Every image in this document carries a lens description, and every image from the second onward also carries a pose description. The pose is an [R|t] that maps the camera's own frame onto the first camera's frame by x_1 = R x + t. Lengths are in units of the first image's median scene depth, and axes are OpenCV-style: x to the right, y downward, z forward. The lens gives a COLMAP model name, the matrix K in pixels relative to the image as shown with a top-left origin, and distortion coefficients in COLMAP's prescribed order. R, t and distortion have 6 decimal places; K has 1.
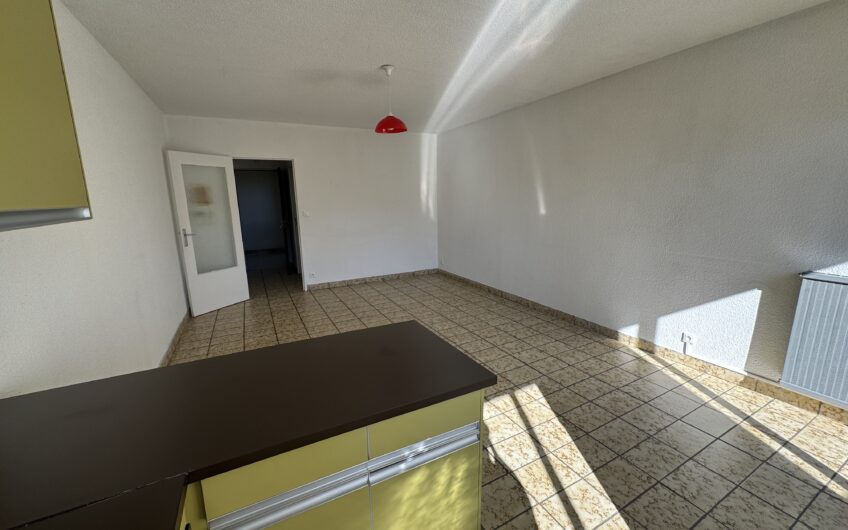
lens RADIAL K [[338.2, 0, 426.2], [0, 338.2, 260.5], [0, 0, 1]] dist [-0.001994, 0.001085]
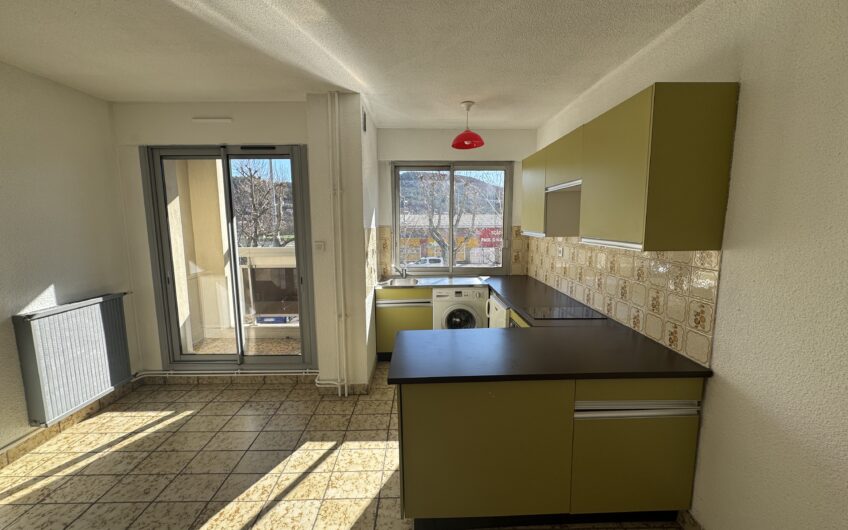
lens RADIAL K [[338.2, 0, 422.8], [0, 338.2, 262.9], [0, 0, 1]] dist [-0.001994, 0.001085]
pose [[-0.886648, -0.038472, 0.460841, -0.278426], [0.102817, 0.955191, 0.277560, -0.190110], [-0.450870, 0.293480, -0.842963, 0.874879]]
